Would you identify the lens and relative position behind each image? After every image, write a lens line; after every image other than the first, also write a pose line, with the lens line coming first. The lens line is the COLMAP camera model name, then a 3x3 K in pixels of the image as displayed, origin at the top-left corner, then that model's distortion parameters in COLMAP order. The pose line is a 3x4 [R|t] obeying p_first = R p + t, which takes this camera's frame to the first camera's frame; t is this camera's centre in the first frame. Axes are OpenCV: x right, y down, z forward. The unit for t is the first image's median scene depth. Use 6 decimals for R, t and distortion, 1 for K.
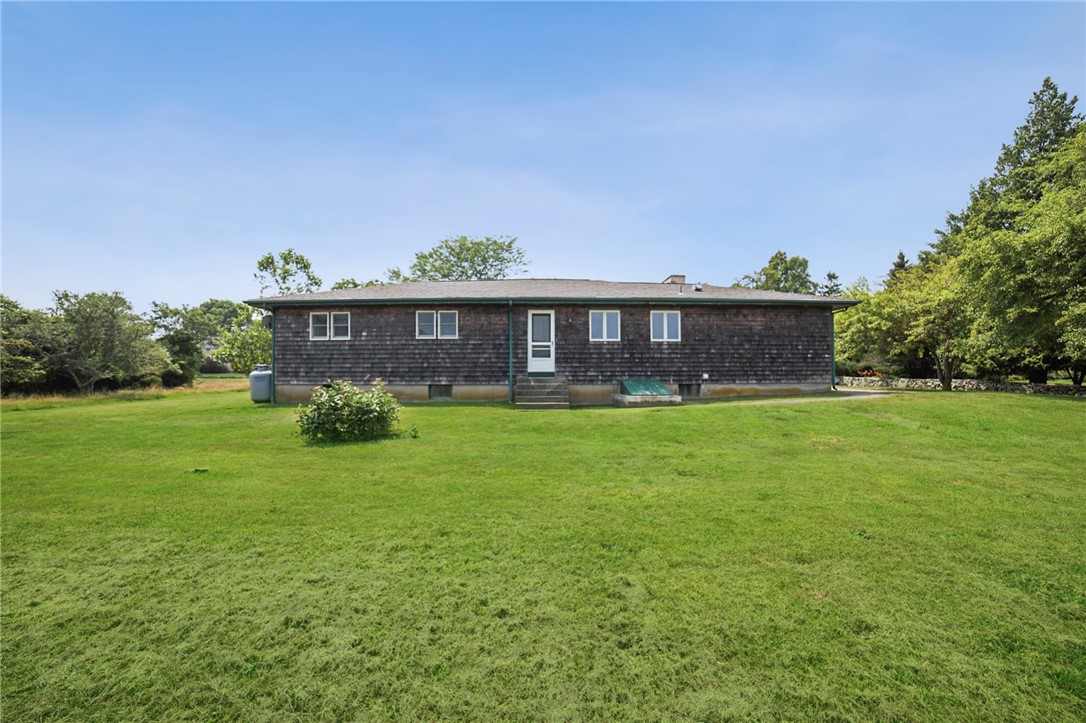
lens RADIAL K [[495.5, 0, 502.2], [0, 495.5, 367.1], [0, 0, 1]] dist [-0.089903, 0.034274]
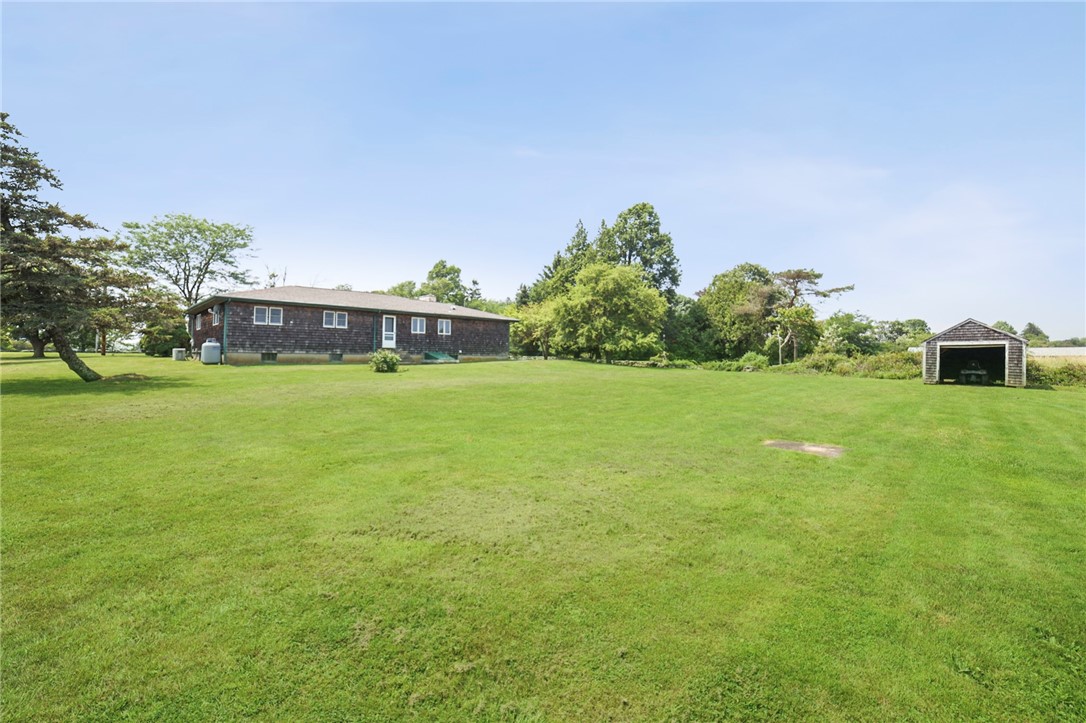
lens RADIAL K [[498.4, 0, 543.4], [0, 498.4, 374.6], [0, 0, 1]] dist [-0.000853, -0.000010]
pose [[0.712636, -0.015043, 0.701372, -0.847605], [-0.023607, 0.998690, 0.045406, 0.011380], [-0.701136, -0.048915, 0.711347, -0.795567]]
